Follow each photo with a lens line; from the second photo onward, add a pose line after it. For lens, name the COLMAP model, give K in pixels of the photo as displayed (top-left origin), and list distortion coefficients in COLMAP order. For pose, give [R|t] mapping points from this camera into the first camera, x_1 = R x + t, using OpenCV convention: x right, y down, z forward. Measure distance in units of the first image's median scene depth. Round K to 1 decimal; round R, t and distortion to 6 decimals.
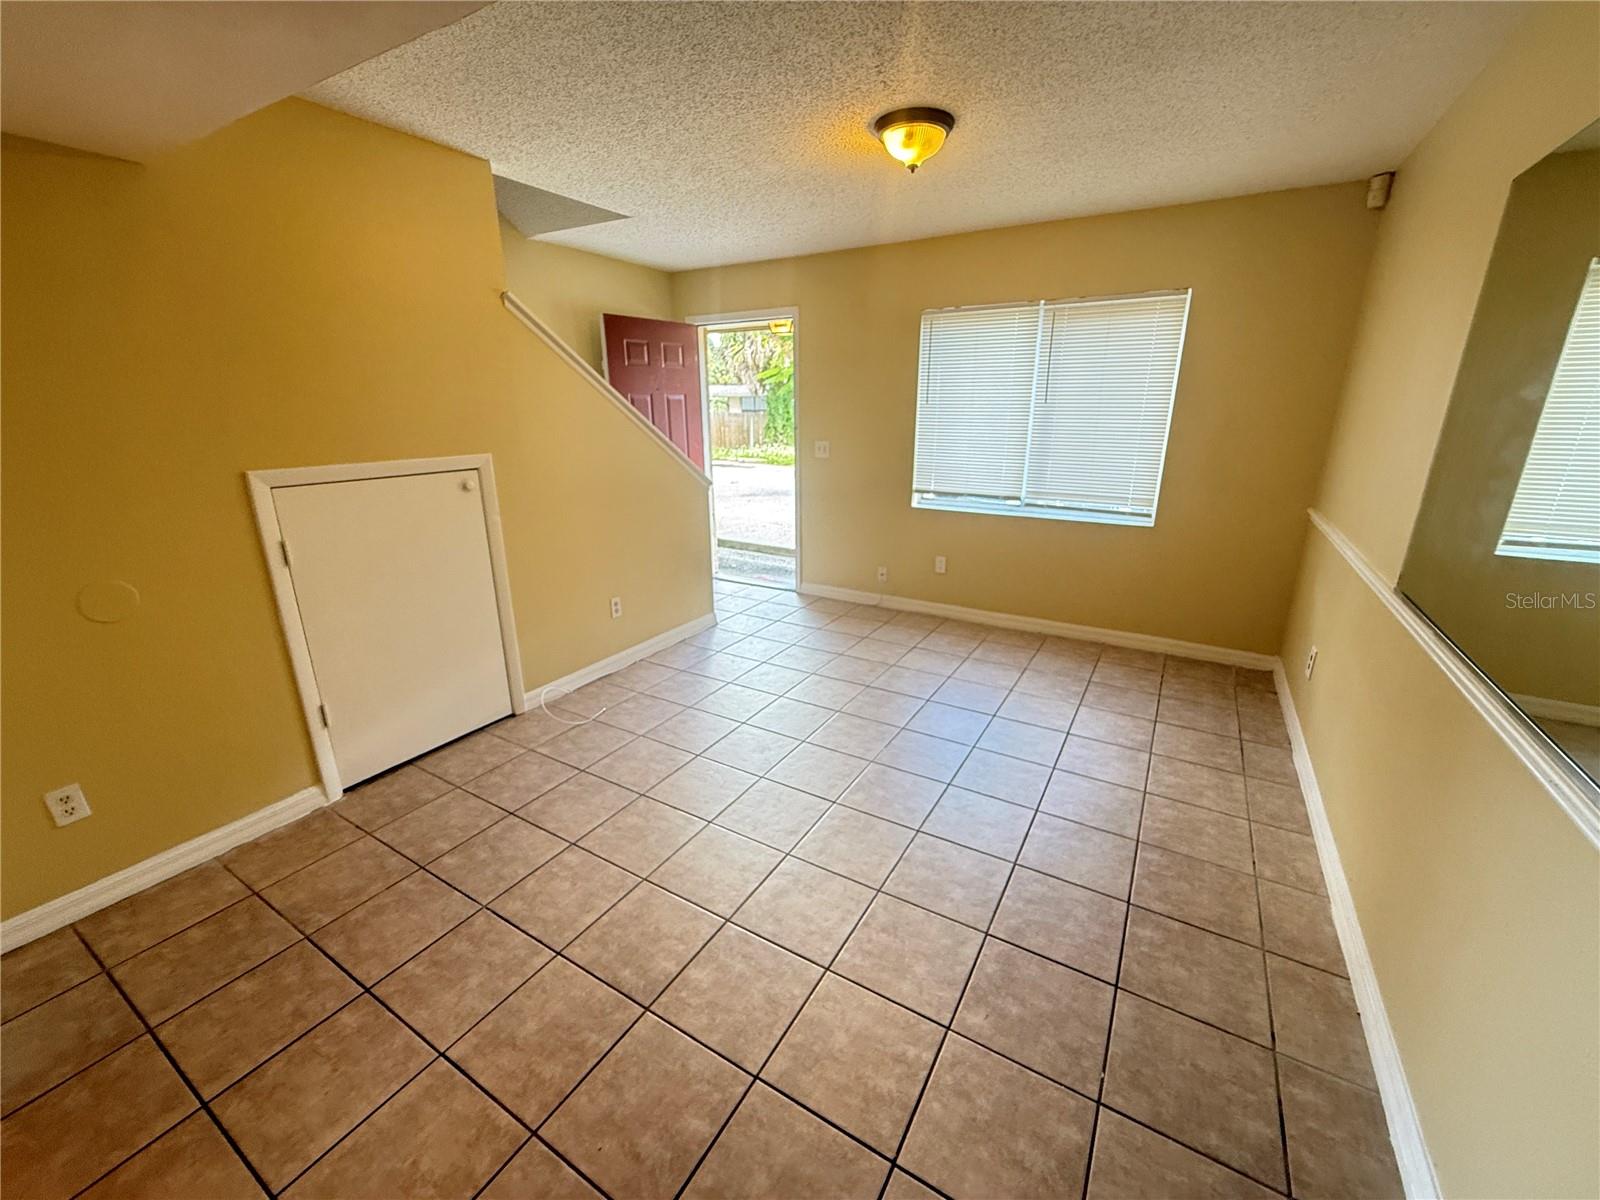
lens RADIAL K [[639.5, 0, 793.6], [0, 639.5, 593.3], [0, 0, 1]] dist [0.003454, -0.000167]
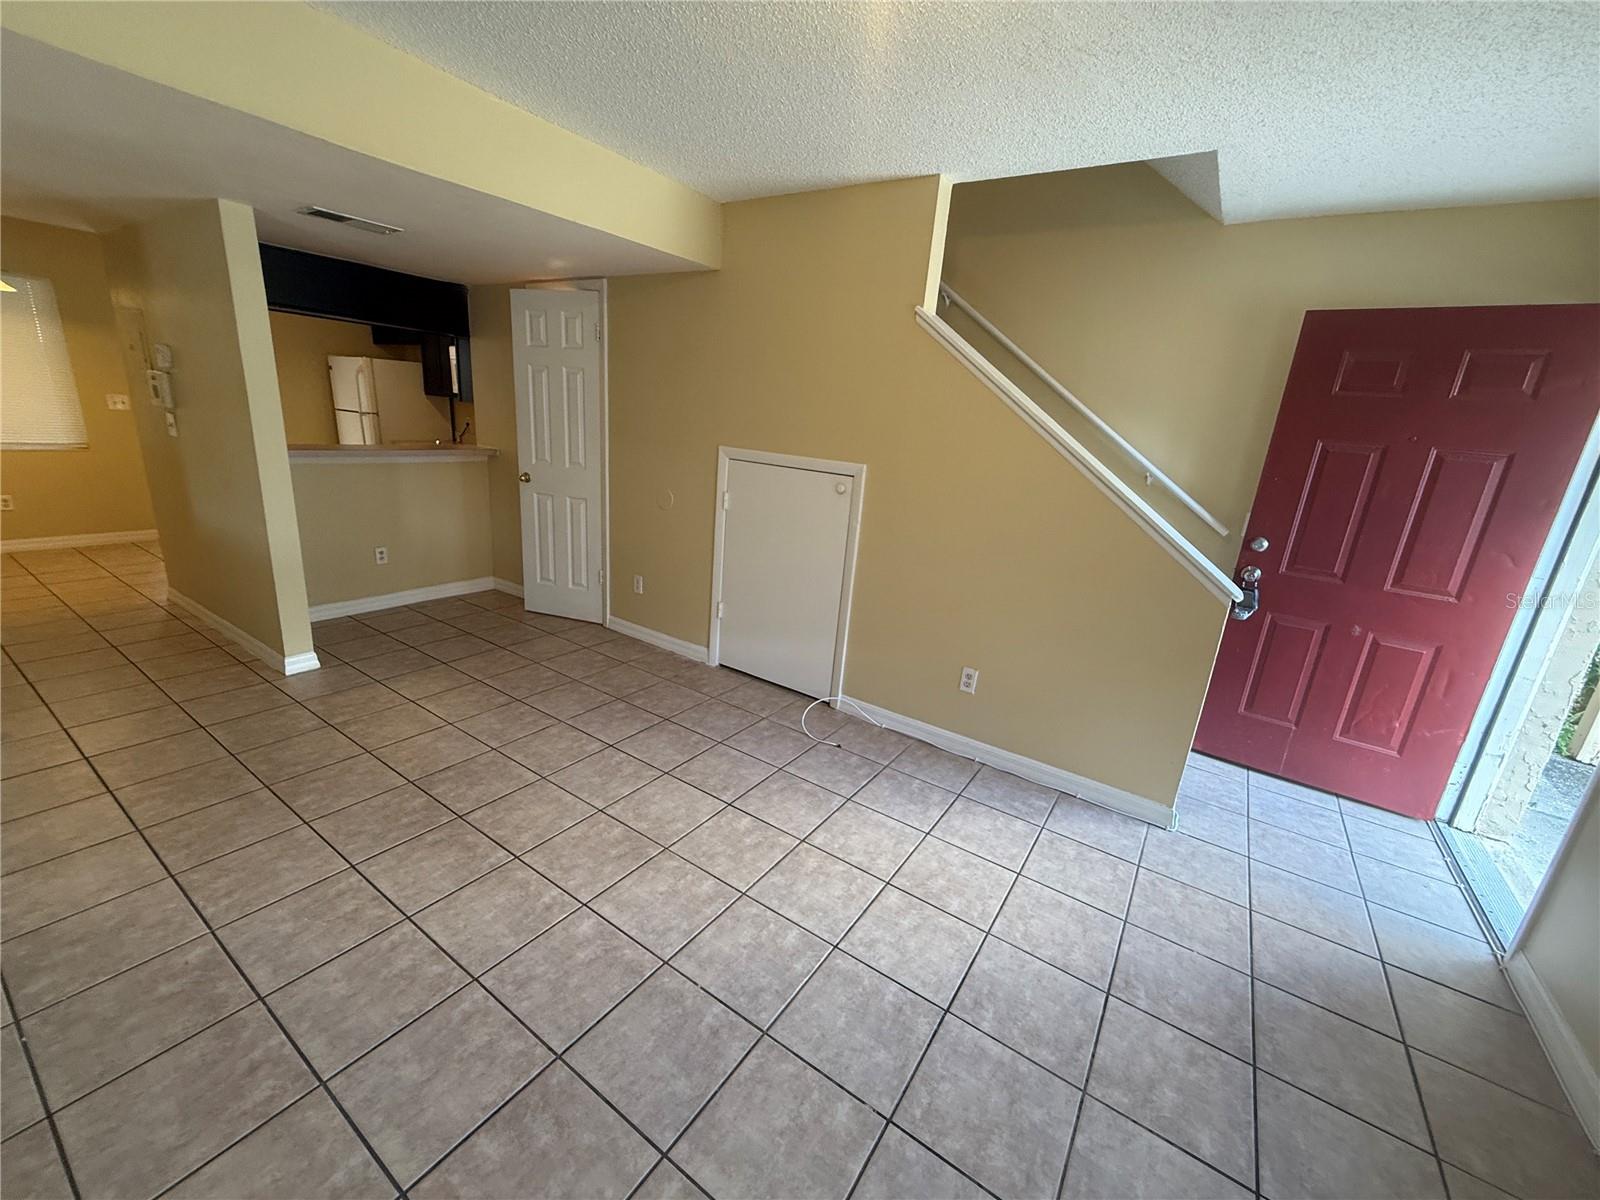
lens RADIAL K [[639.5, 0, 805.3], [0, 639.5, 599.6], [0, 0, 1]] dist [0.003454, -0.000167]
pose [[-0.037922, 0.282818, -0.958424, 0.723366], [-0.360949, 0.890482, 0.277051, -0.332179], [0.931814, 0.356448, 0.068314, 1.098822]]
